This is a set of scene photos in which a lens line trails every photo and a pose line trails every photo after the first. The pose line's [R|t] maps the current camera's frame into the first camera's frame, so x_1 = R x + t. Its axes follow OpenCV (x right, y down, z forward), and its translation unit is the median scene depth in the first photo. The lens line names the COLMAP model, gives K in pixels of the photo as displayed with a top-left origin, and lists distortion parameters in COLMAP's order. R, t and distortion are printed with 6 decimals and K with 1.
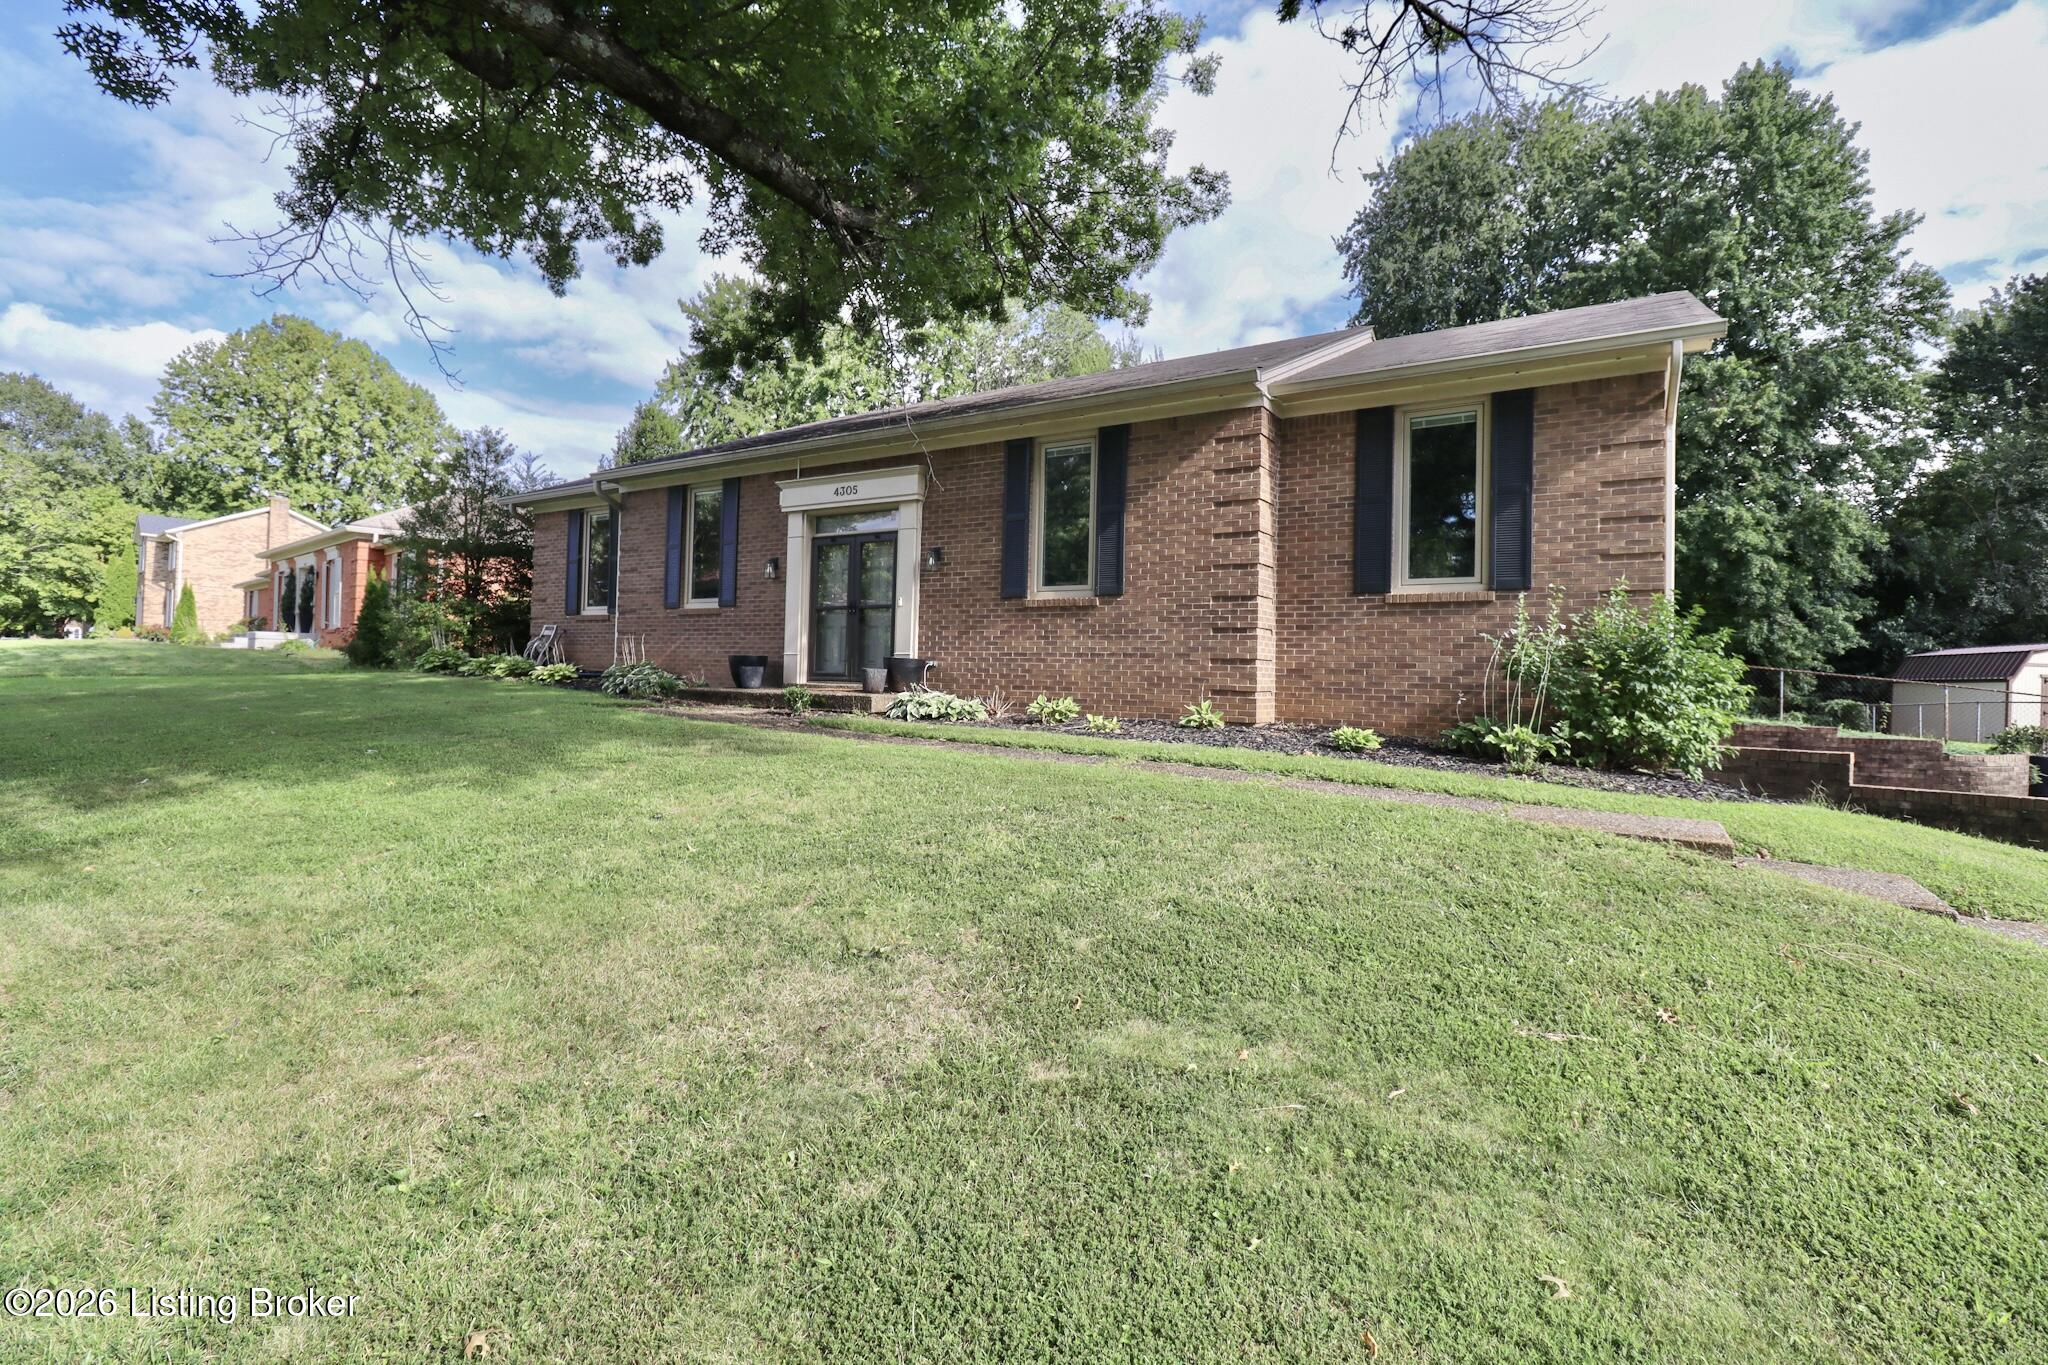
lens RADIAL K [[946.5, 0, 1024.1], [0, 946.5, 657.0], [0, 0, 1]] dist [-0.001274, -0.008025]
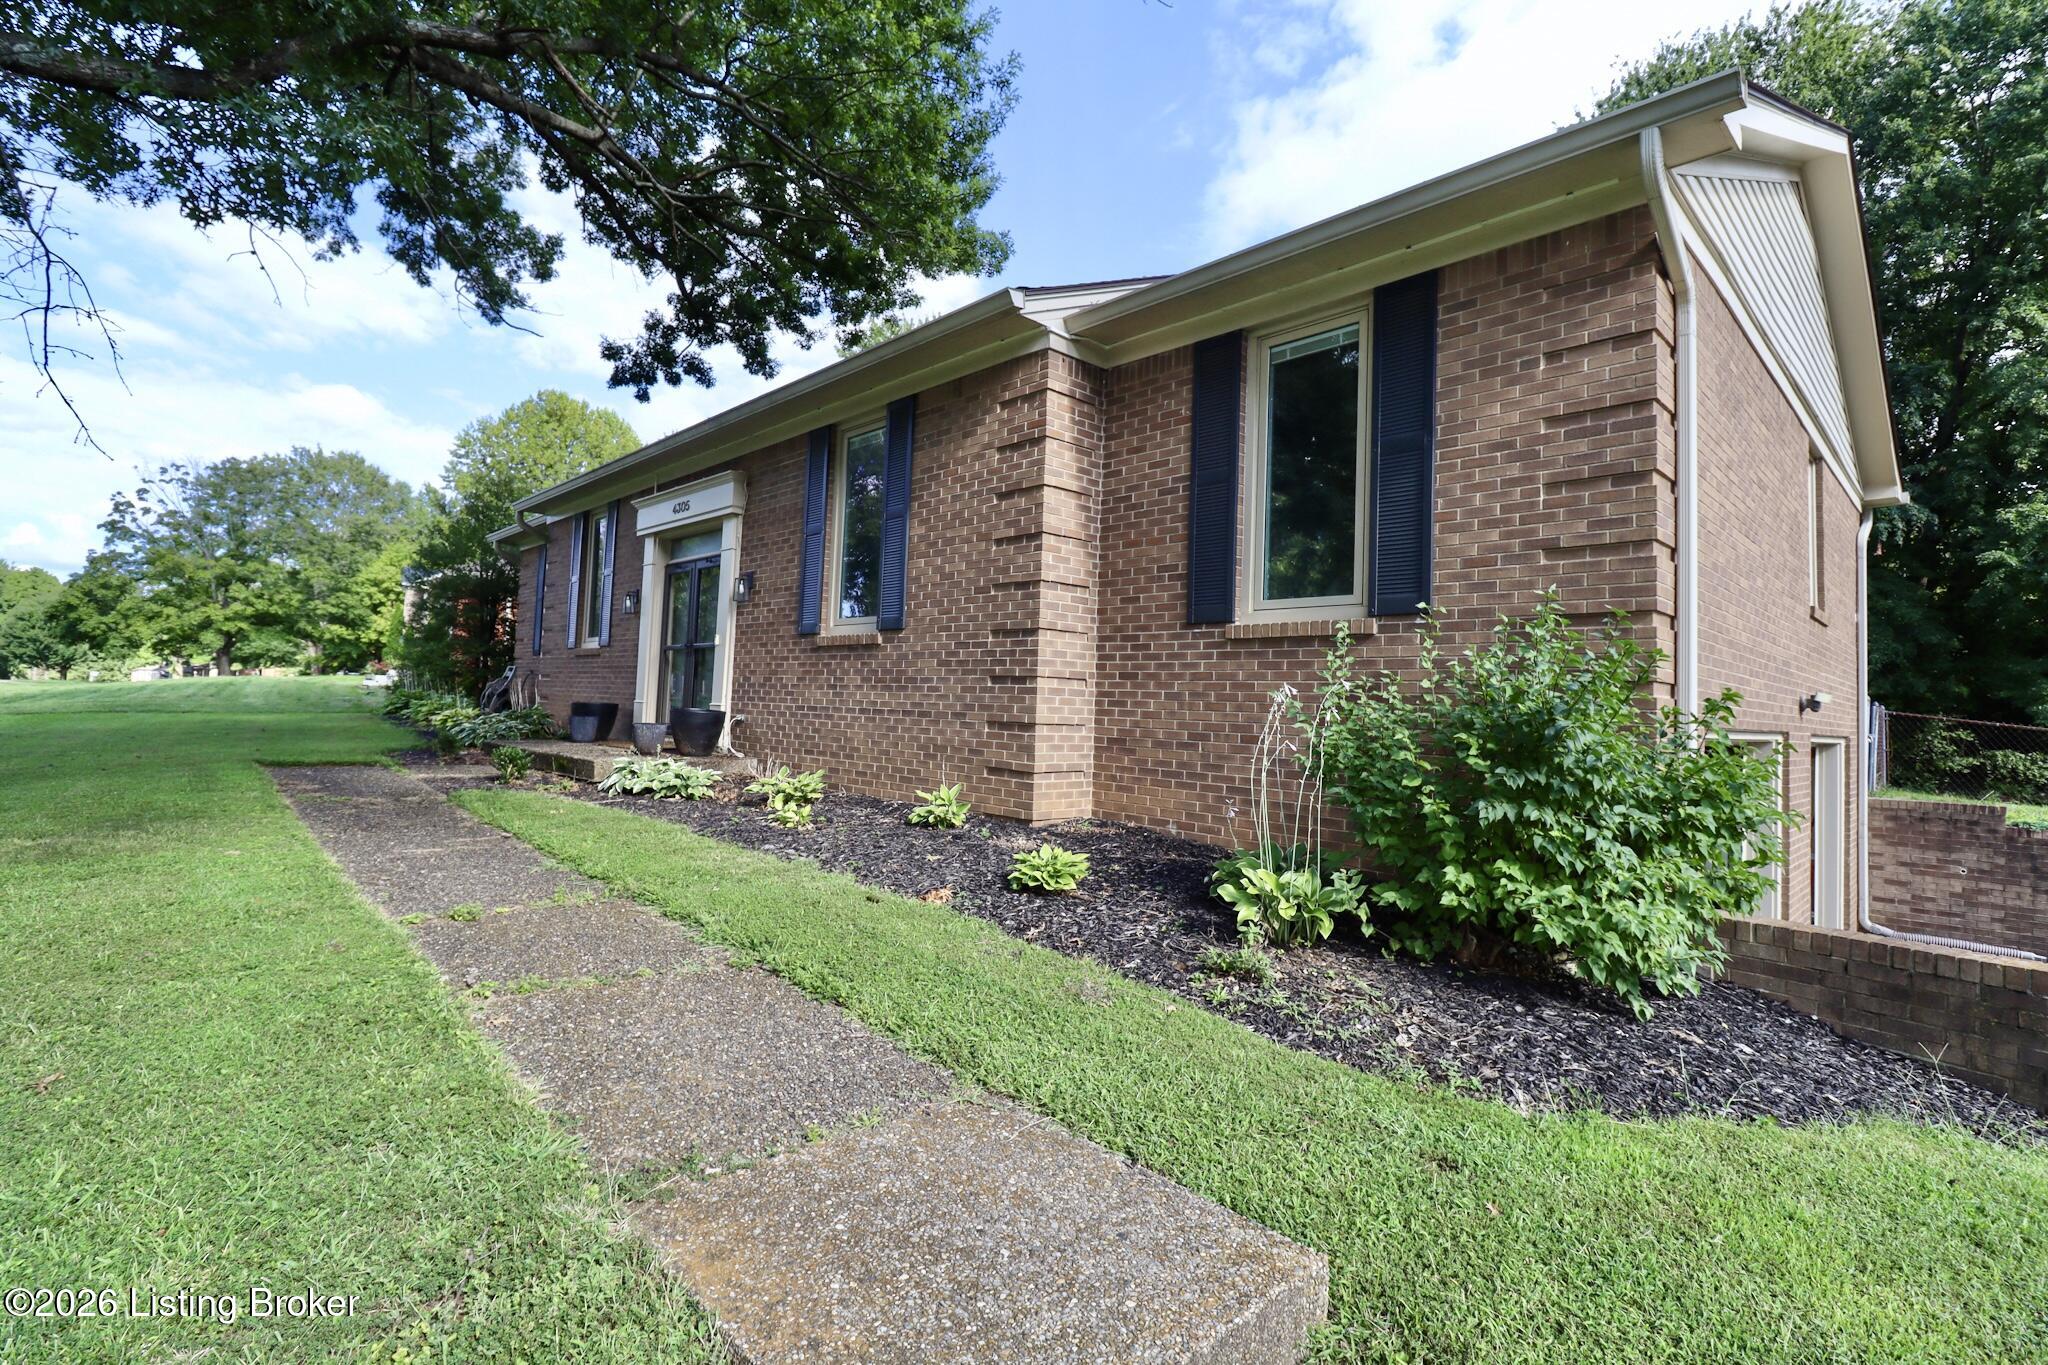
lens RADIAL K [[944.8, 0, 1029.4], [0, 944.8, 658.1], [0, 0, 1]] dist [0.001007, -0.000439]
pose [[0.970482, 0.000689, -0.241171, 0.374904], [-0.010192, 0.999220, -0.038157, -0.017184], [0.240956, 0.039489, 0.969732, 0.329126]]
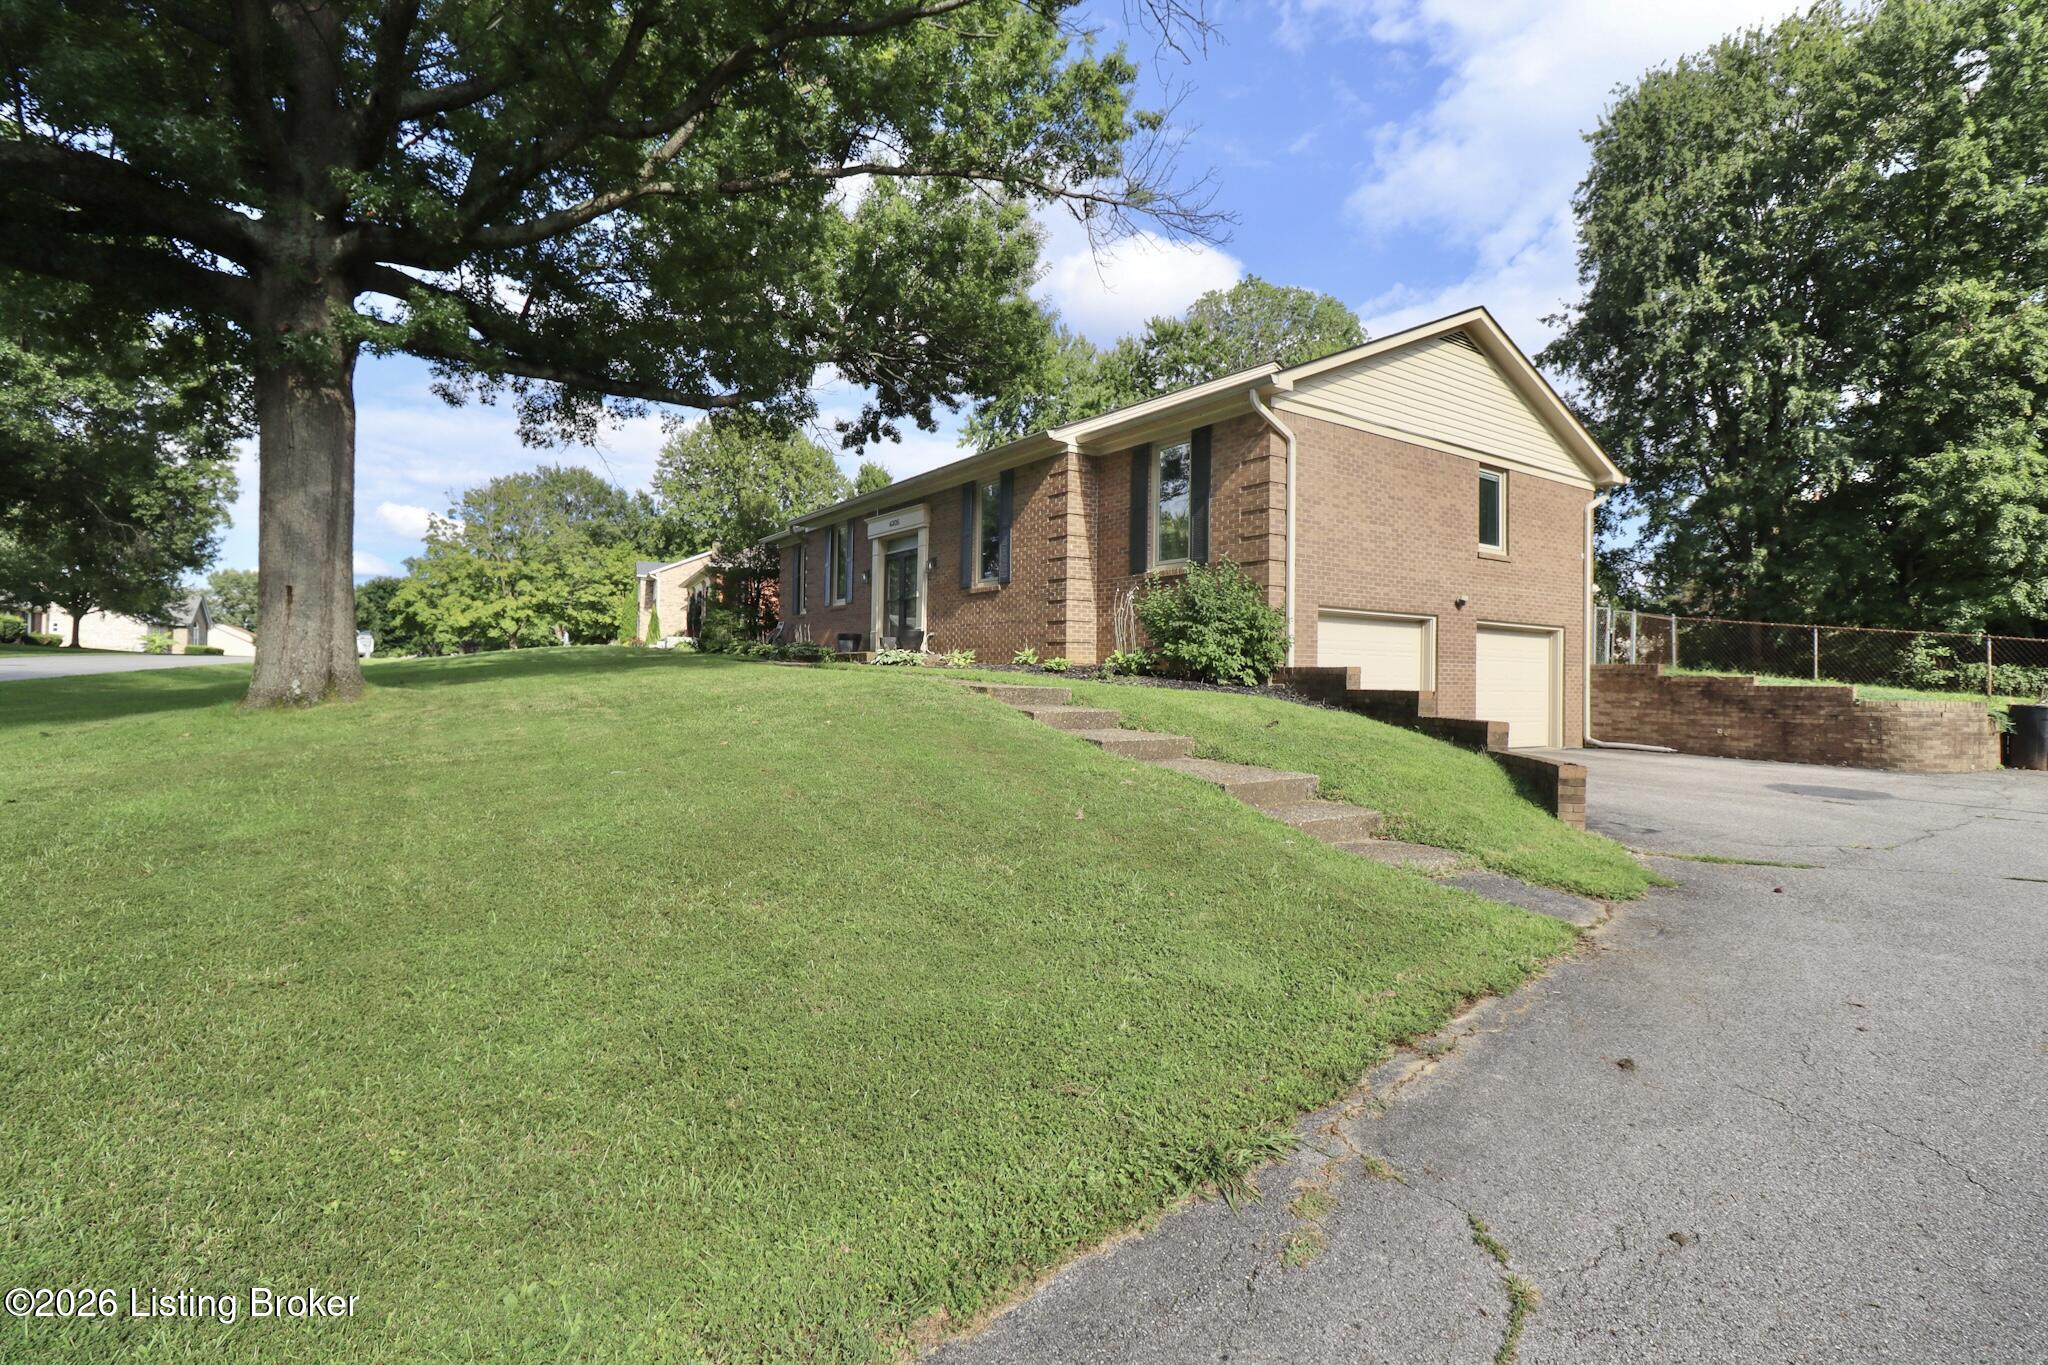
lens RADIAL K [[944.8, 0, 1029.4], [0, 944.8, 658.1], [0, 0, 1]] dist [0.001007, -0.000439]
pose [[0.921422, -0.017400, -0.388174, 0.722247], [0.015324, 0.999847, -0.008444, 0.069307], [0.388261, 0.001832, 0.921548, -0.379519]]
